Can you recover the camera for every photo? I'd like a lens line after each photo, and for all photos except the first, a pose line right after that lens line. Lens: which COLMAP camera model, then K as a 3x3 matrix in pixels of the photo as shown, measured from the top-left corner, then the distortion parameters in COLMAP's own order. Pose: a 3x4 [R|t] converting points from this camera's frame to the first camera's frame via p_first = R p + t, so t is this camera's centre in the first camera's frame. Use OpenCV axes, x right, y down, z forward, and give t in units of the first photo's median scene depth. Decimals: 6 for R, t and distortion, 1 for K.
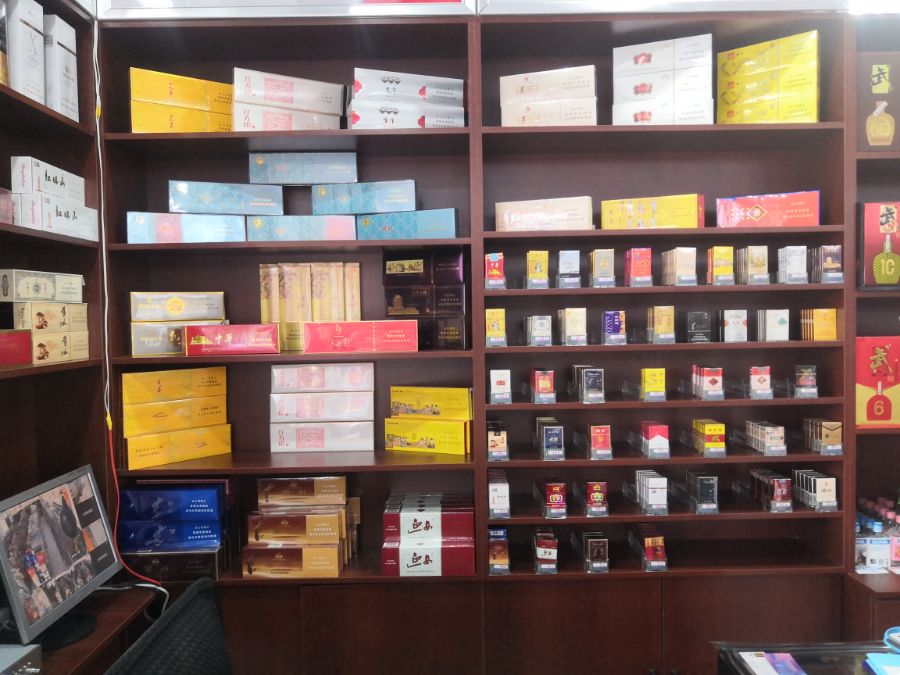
lens RADIAL K [[709.0, 0, 448.3], [0, 709.0, 336.7], [0, 0, 1]] dist [-0.057844, 0.010285]
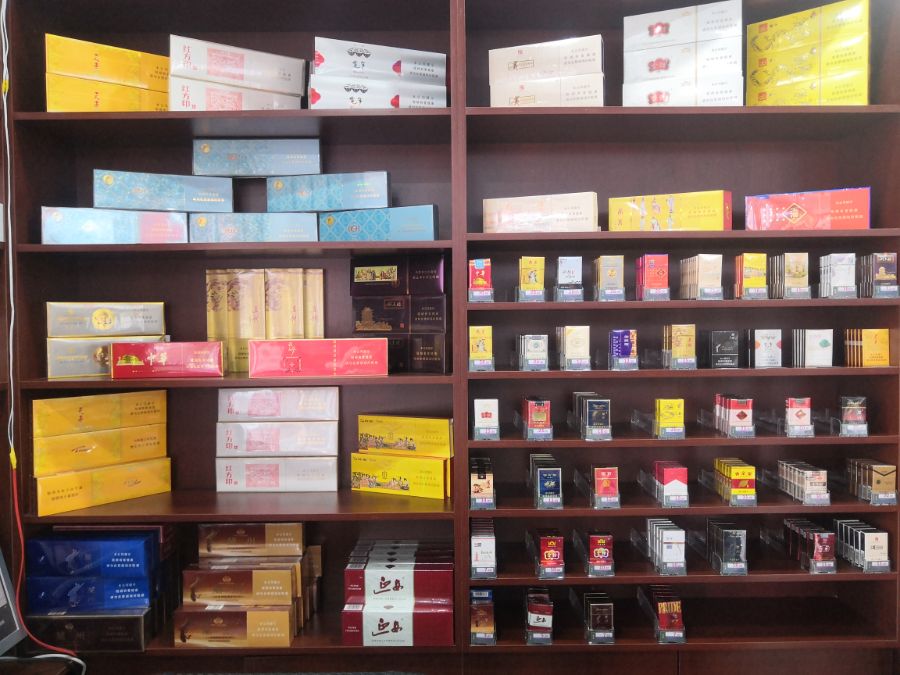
lens RADIAL K [[709.0, 0, 452.3], [0, 709.0, 336.9], [0, 0, 1]] dist [-0.057844, 0.010285]
pose [[0.999969, 0.007785, 0.001056, 0.032182], [-0.007777, 0.999943, -0.007341, -0.019918], [-0.001113, 0.007332, 0.999972, 0.166367]]
